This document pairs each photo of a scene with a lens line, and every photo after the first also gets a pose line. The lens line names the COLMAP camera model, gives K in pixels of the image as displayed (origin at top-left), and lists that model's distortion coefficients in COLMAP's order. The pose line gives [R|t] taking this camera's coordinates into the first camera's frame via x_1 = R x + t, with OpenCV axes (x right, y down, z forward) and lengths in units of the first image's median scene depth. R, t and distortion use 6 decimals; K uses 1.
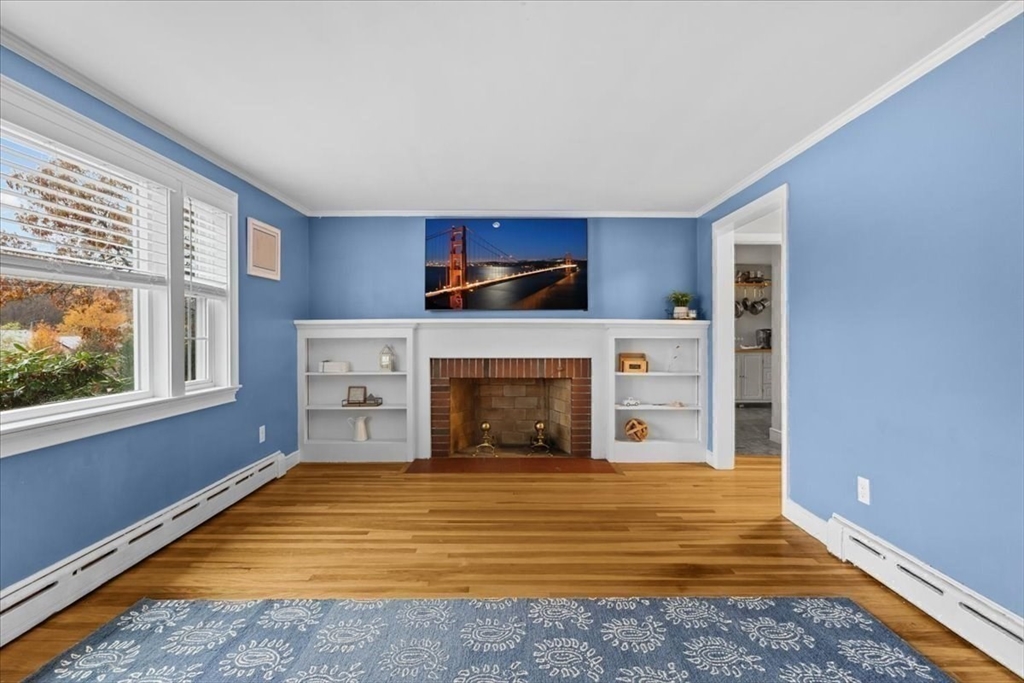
lens RADIAL K [[499.0, 0, 511.1], [0, 499.0, 338.9], [0, 0, 1]] dist [0.004626, -0.001846]
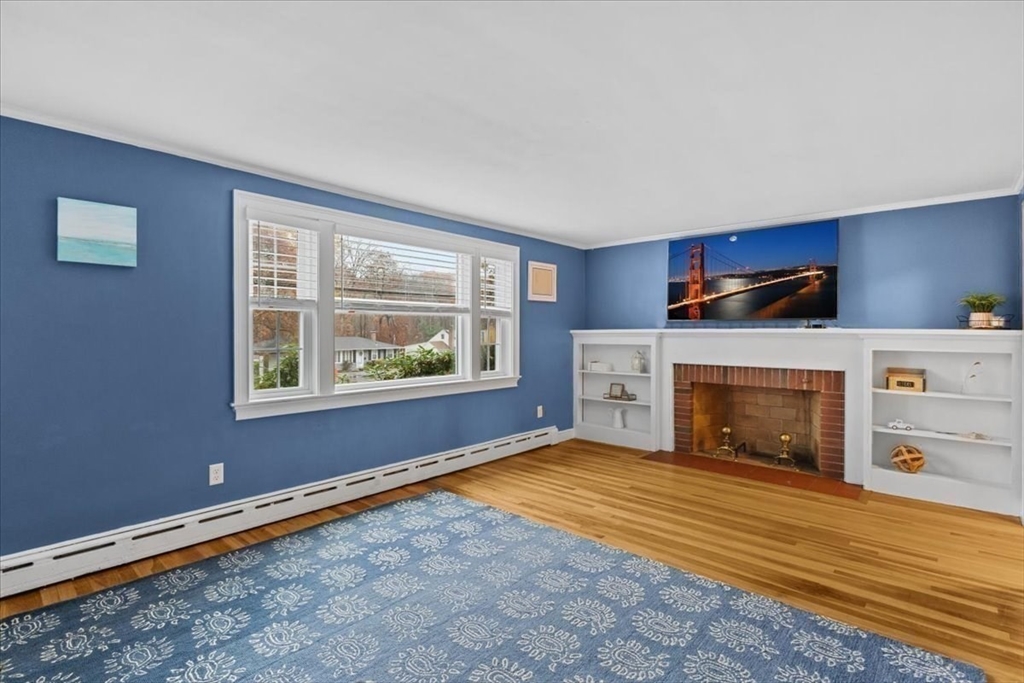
lens RADIAL K [[499.0, 0, 512.6], [0, 499.0, 338.1], [0, 0, 1]] dist [0.004626, -0.001846]
pose [[0.740529, 0.011980, -0.671917, 0.419240], [-0.010997, 0.999923, 0.005708, -0.026723], [0.671934, 0.003163, 0.740604, -0.107722]]
